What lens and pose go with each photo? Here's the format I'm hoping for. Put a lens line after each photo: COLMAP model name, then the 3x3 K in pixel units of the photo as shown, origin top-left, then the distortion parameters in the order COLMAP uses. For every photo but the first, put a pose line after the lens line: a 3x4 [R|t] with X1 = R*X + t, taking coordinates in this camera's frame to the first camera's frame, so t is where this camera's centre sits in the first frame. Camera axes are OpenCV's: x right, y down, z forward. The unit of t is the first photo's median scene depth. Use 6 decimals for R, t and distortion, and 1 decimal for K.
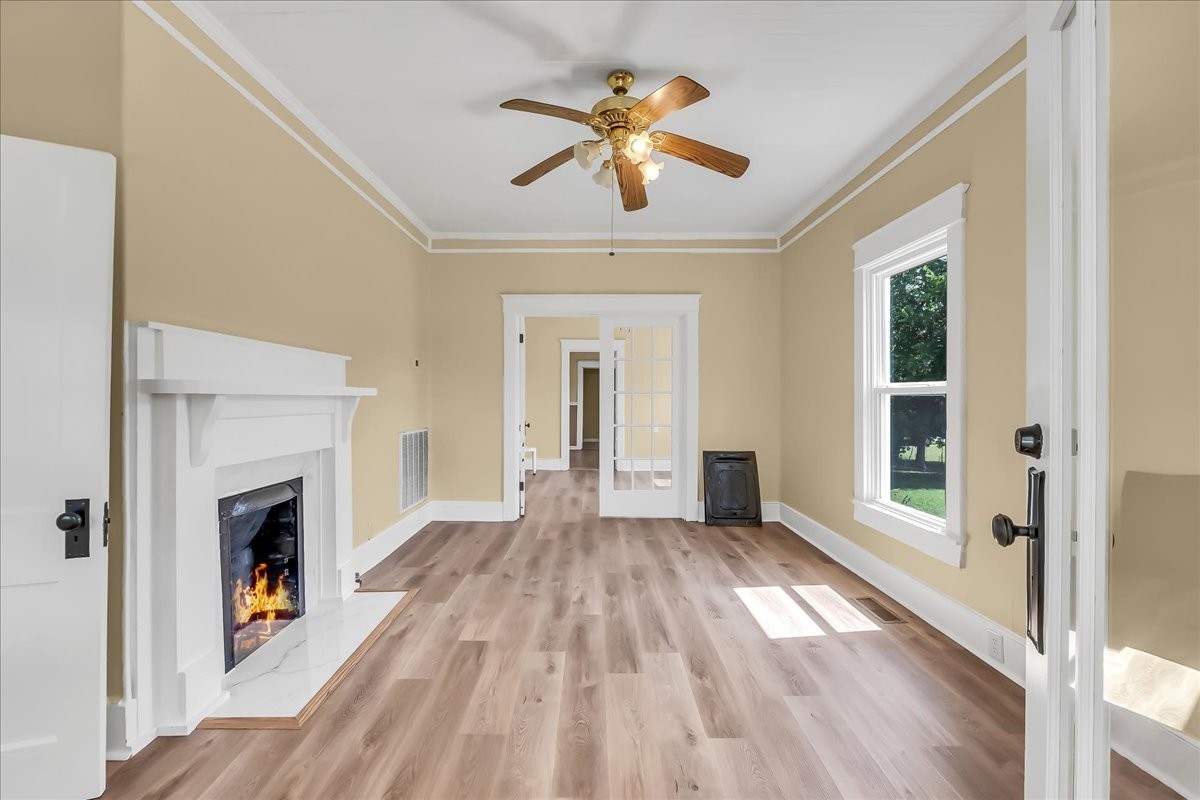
lens RADIAL K [[495.6, 0, 612.0], [0, 495.6, 422.8], [0, 0, 1]] dist [-0.000937, -0.001876]
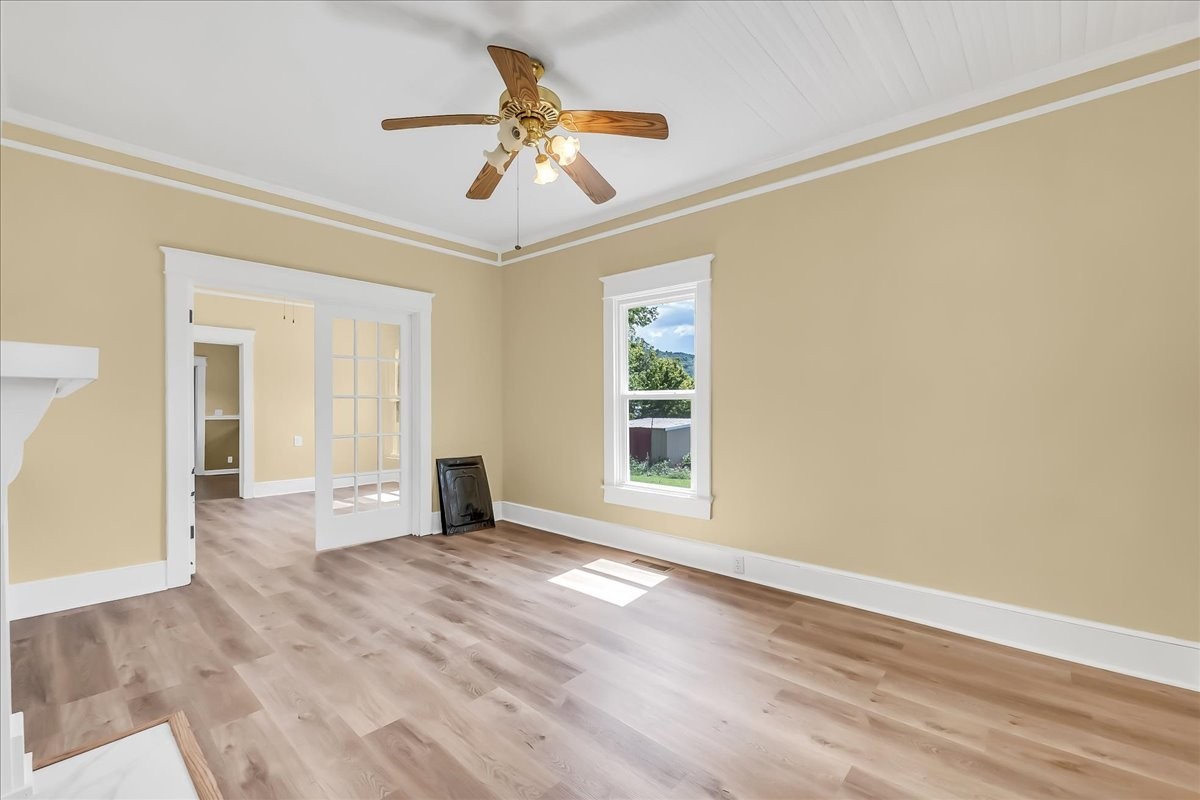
lens RADIAL K [[495.6, 0, 585.8], [0, 495.6, 431.1], [0, 0, 1]] dist [-0.000937, -0.001876]
pose [[0.689018, -0.041167, 0.723574, -0.479209], [0.039232, 0.999040, 0.019482, -0.005918], [-0.723681, 0.014964, 0.689972, 0.209942]]
